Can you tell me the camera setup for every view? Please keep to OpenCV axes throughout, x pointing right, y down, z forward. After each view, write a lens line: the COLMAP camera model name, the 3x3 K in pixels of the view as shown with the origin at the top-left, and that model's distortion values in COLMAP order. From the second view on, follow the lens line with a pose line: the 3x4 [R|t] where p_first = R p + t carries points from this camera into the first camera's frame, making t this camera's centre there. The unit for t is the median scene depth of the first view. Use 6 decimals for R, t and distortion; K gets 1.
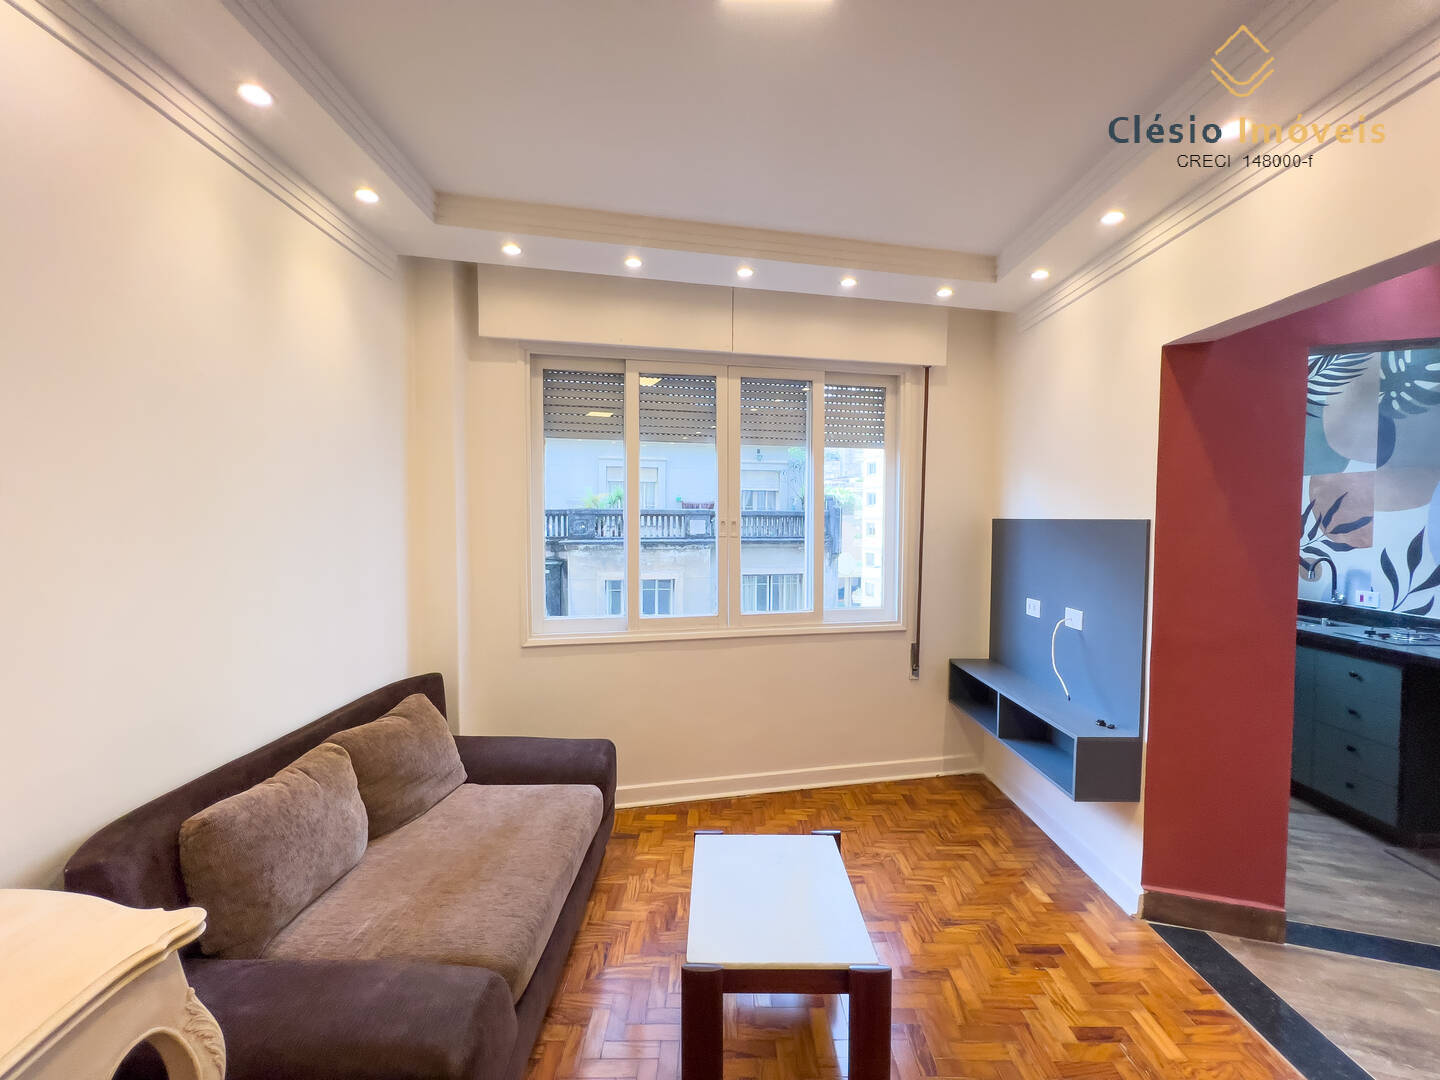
lens RADIAL K [[574.9, 0, 721.4], [0, 574.9, 542.7], [0, 0, 1]] dist [-0.001932, 0.000455]
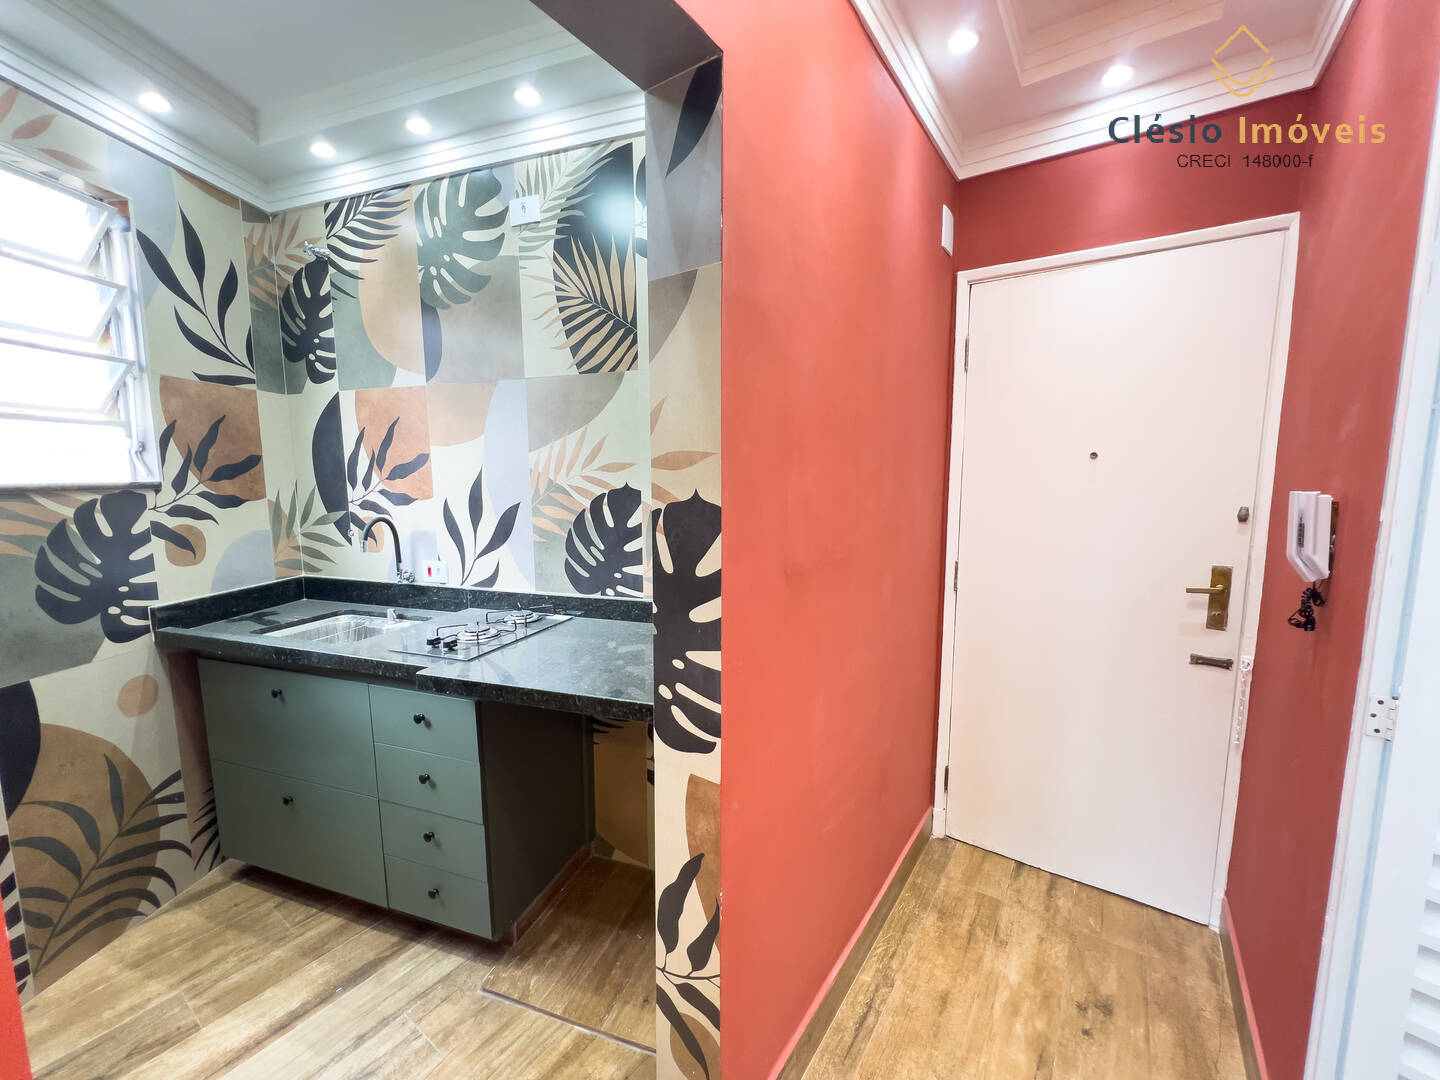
lens RADIAL K [[574.9, 0, 721.2], [0, 574.9, 541.3], [0, 0, 1]] dist [-0.001932, 0.000455]
pose [[0.297181, -0.116706, 0.947662, 0.619989], [0.043971, 0.993122, 0.108515, 0.000132], [-0.953808, 0.009421, 0.300269, 0.497261]]
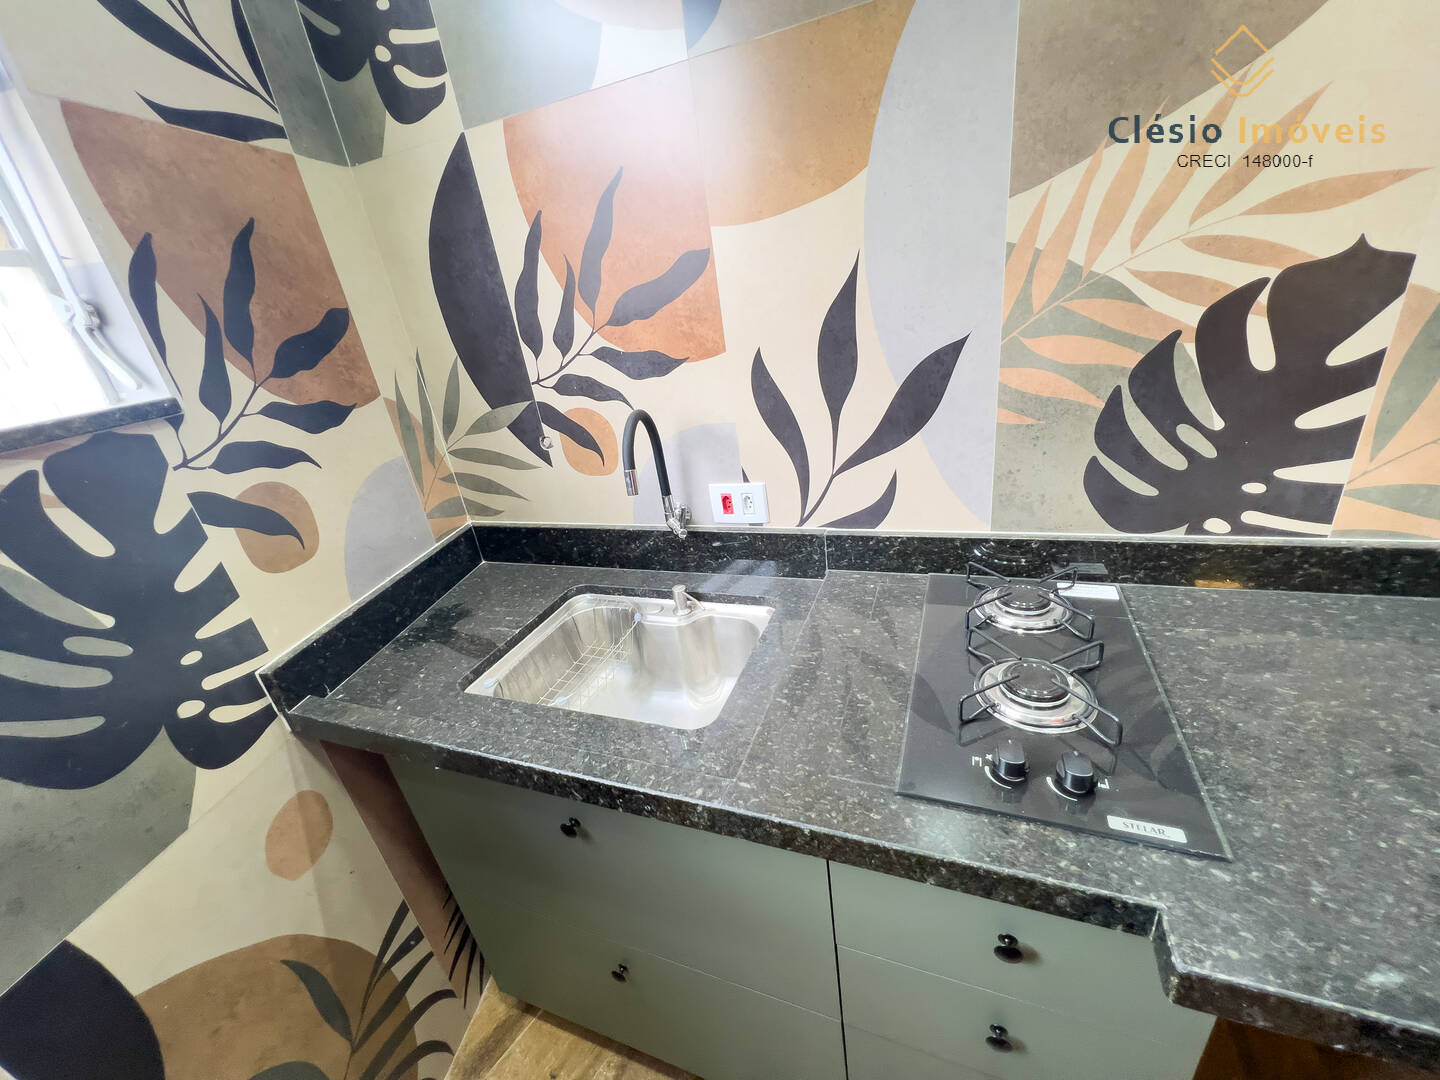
lens RADIAL K [[574.9, 0, 720.4], [0, 574.9, 541.4], [0, 0, 1]] dist [-0.001932, 0.000455]
pose [[0.332891, -0.421630, 0.843452, 0.884055], [0.172029, 0.906611, 0.385307, -0.022501], [-0.927141, 0.016833, 0.374335, 0.957941]]
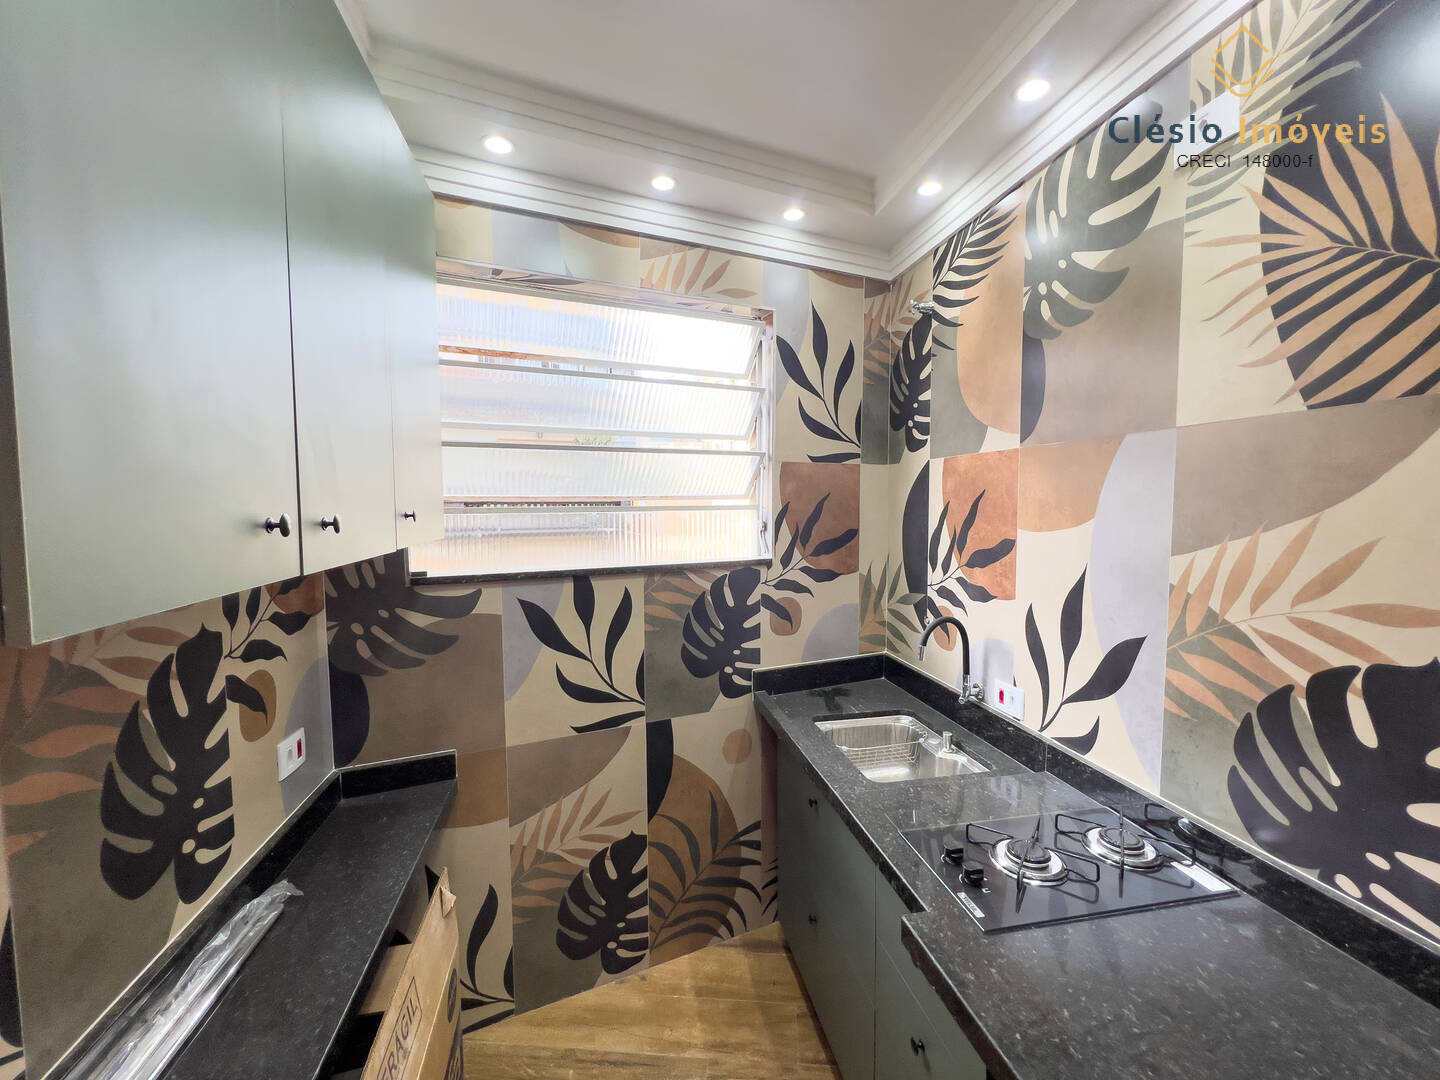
lens RADIAL K [[574.9, 0, 722.5], [0, 574.9, 542.6], [0, 0, 1]] dist [-0.001932, 0.000455]
pose [[0.974461, -0.024420, 0.223227, 0.835261], [0.017126, 0.999256, 0.034555, -0.070004], [-0.223904, -0.029849, 0.974154, 0.612452]]
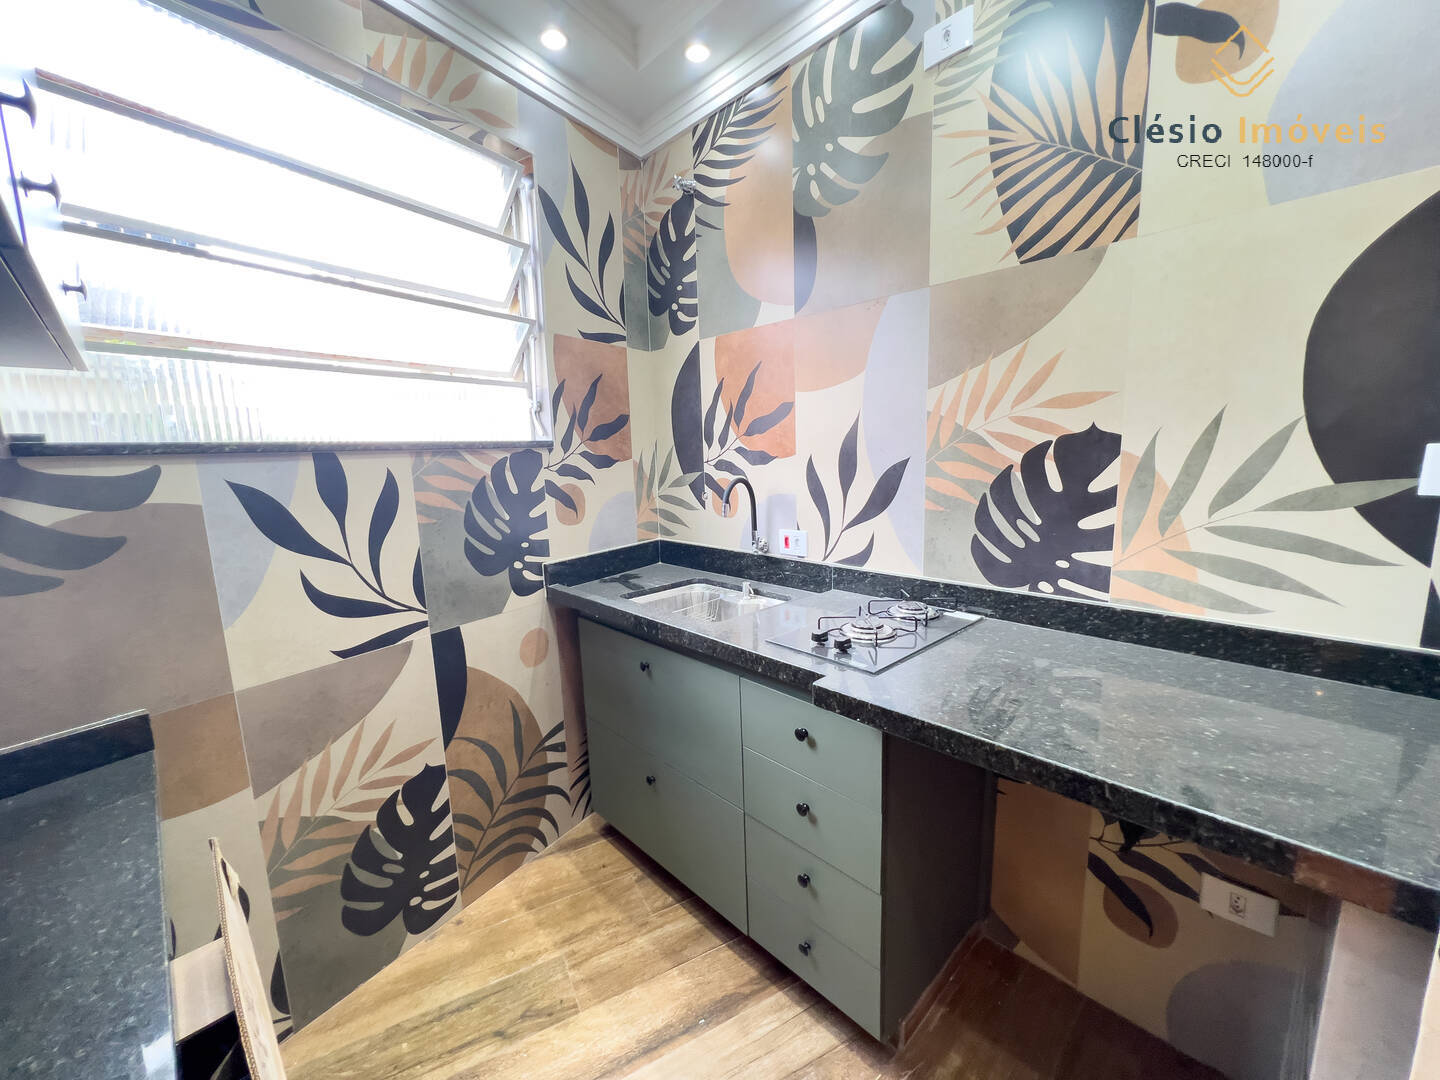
lens RADIAL K [[574.9, 0, 721.6], [0, 574.9, 541.8], [0, 0, 1]] dist [-0.001932, 0.000455]
pose [[0.703617, -0.136053, 0.697432, 0.715722], [0.059377, 0.989324, 0.133091, 0.014216], [-0.708094, -0.052234, 0.704184, 0.689492]]
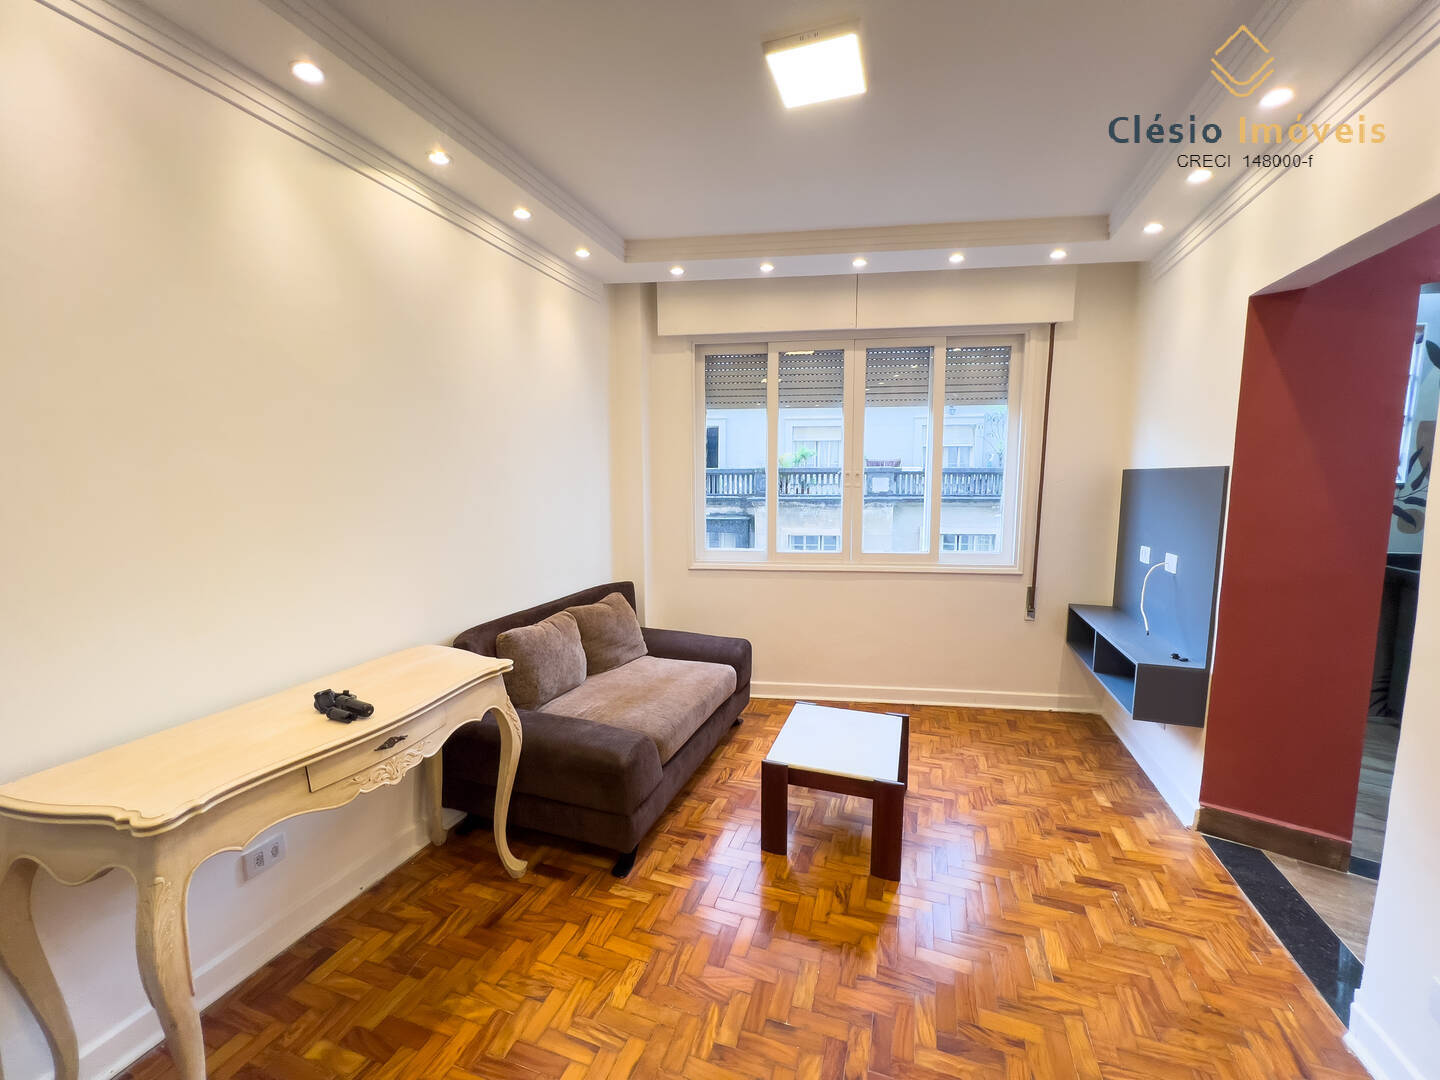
lens RADIAL K [[574.9, 0, 720.8], [0, 574.9, 542.4], [0, 0, 1]] dist [-0.001932, 0.000455]
pose [[0.943513, 0.031371, -0.329848, 0.158454], [-0.008426, 0.997458, 0.070764, 0.023875], [0.331229, -0.063987, 0.941378, -0.224410]]
